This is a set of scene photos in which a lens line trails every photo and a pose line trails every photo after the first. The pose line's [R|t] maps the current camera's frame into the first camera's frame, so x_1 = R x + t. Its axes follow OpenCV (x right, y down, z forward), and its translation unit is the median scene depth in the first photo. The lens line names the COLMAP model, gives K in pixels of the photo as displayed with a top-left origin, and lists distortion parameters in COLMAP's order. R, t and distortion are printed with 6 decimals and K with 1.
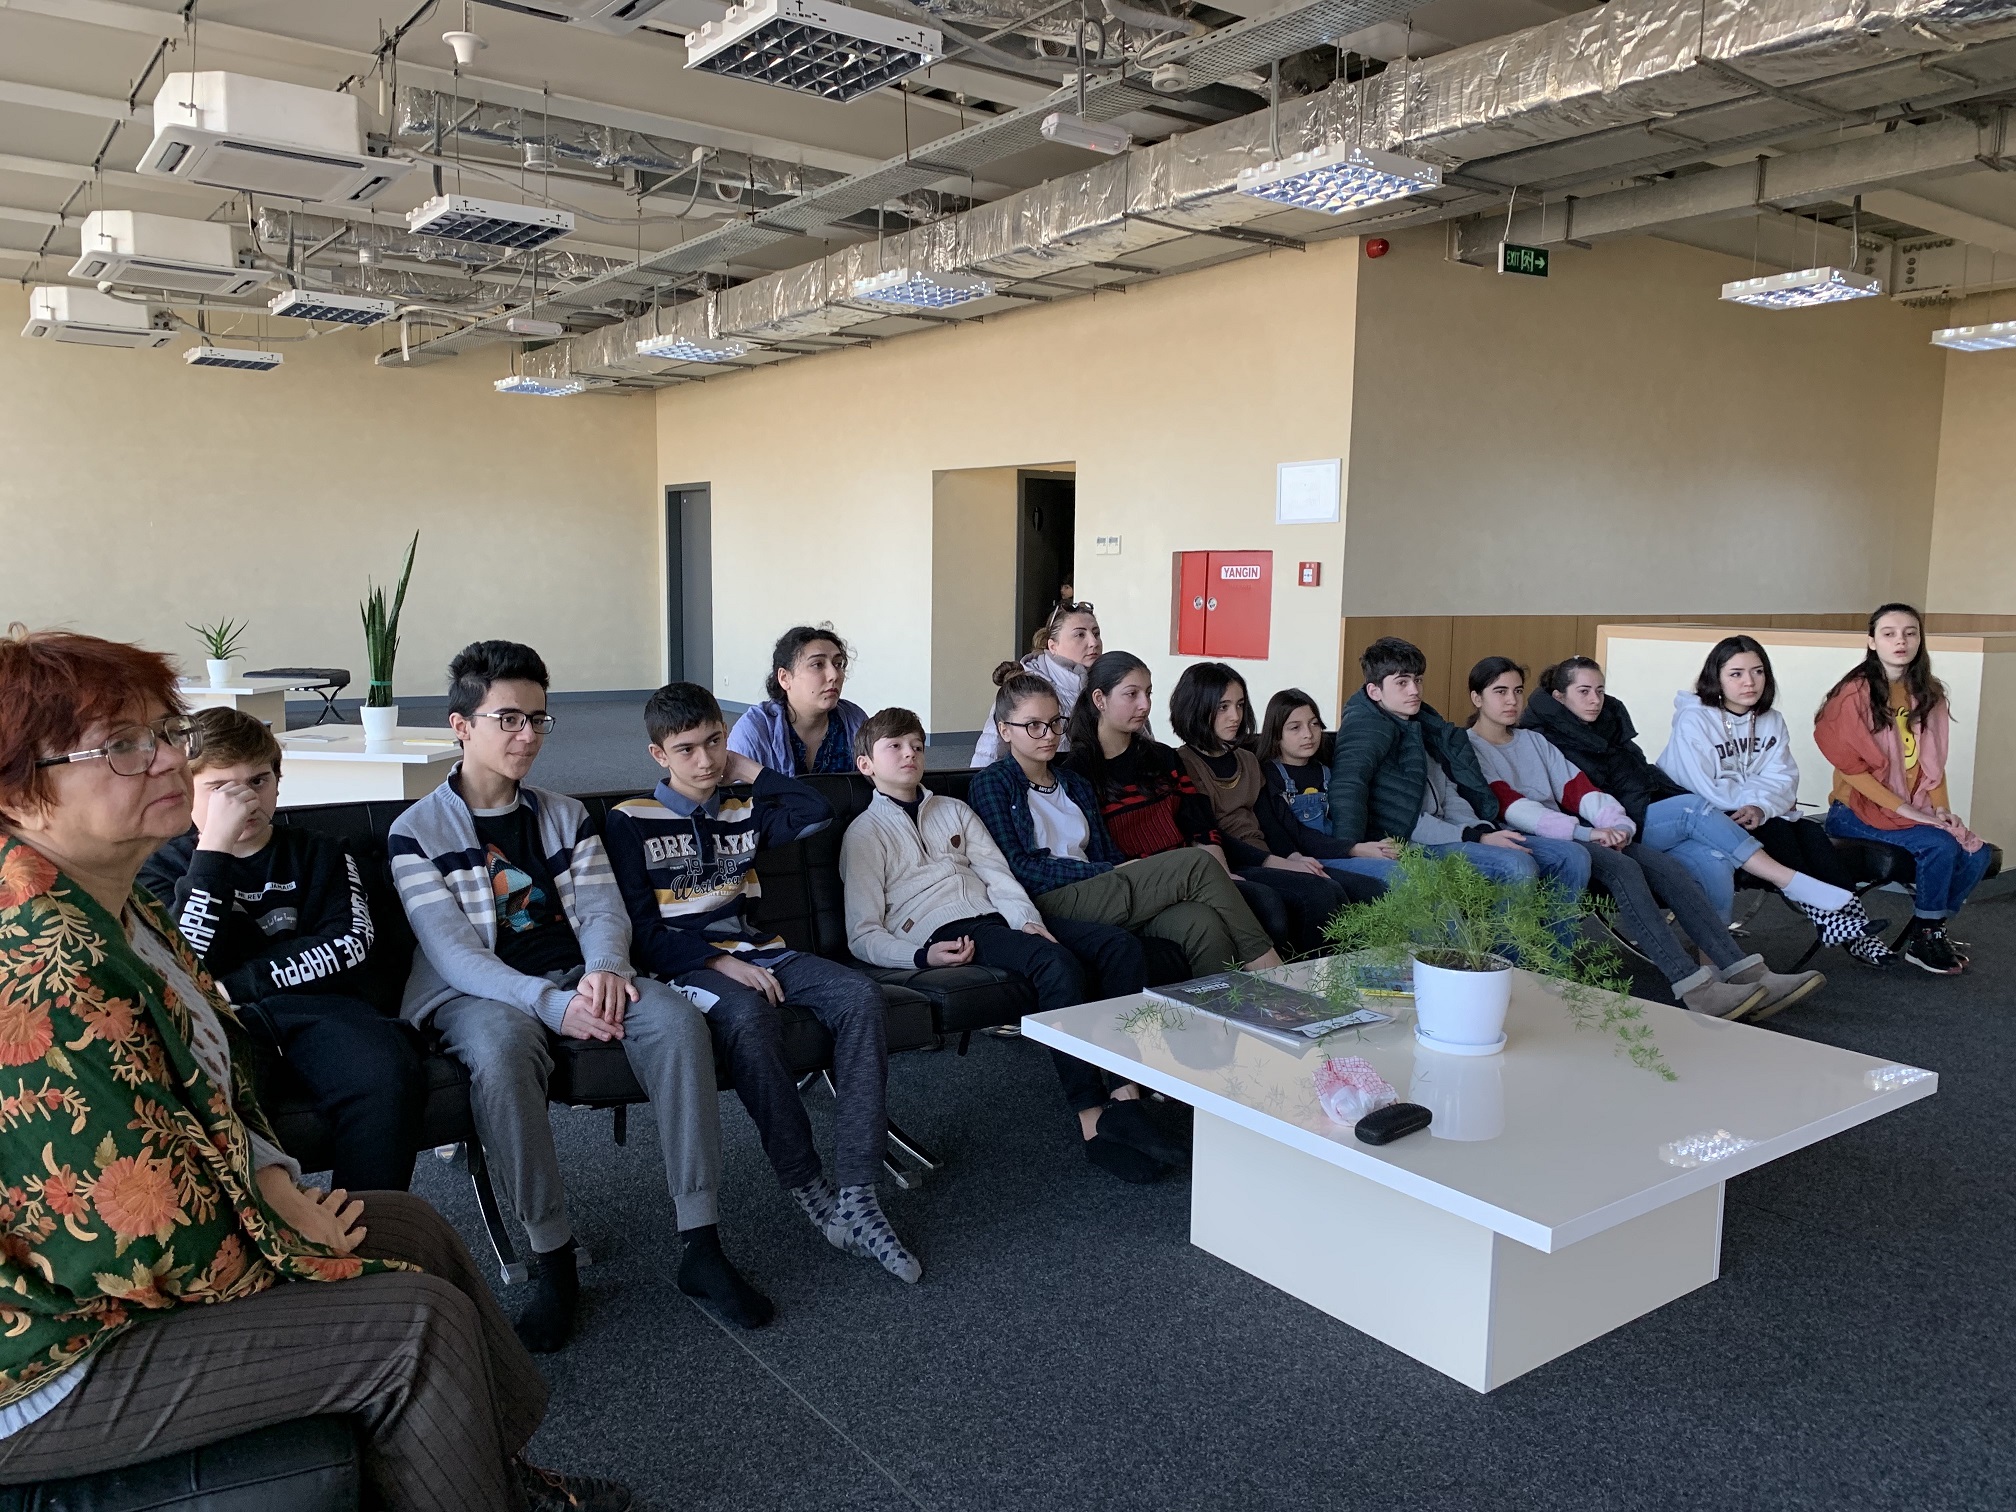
lens RADIAL K [[1549.0, 0, 1012.0], [0, 1549.0, 752.6], [0, 0, 1]] dist [0.007185, -0.007071]
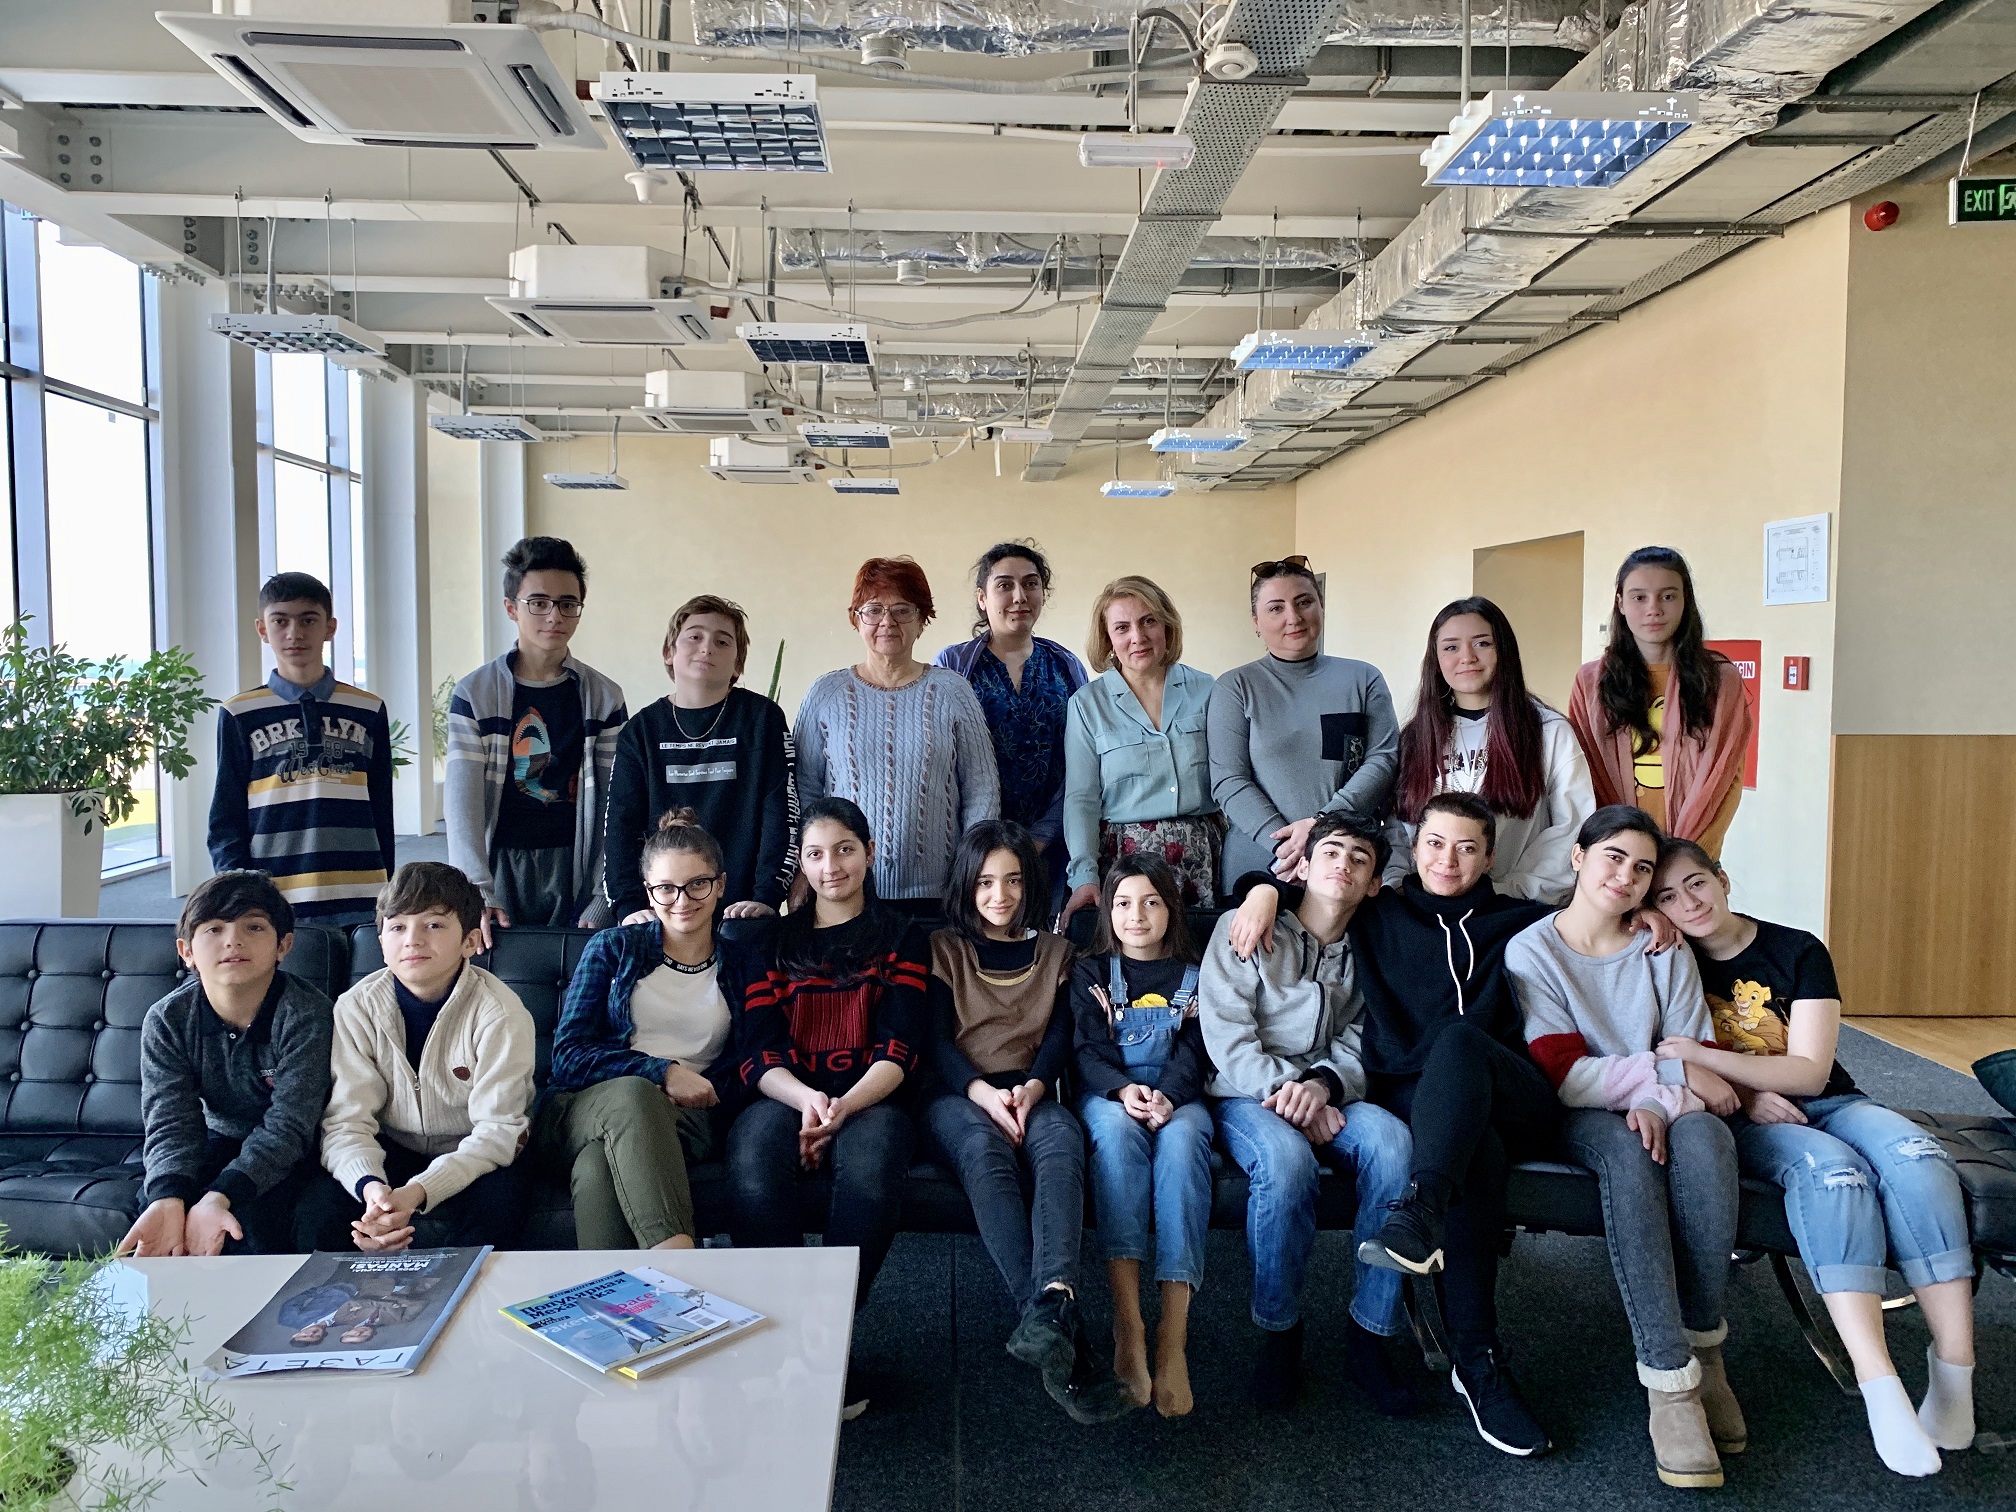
lens RADIAL K [[1549.0, 0, 1012.0], [0, 1549.0, 752.6], [0, 0, 1]] dist [0.007185, -0.007071]
pose [[0.832478, 0.019425, -0.553718, 0.287835], [-0.051293, 0.997795, -0.042111, -0.028496], [0.551679, 0.063458, 0.831639, 0.194918]]
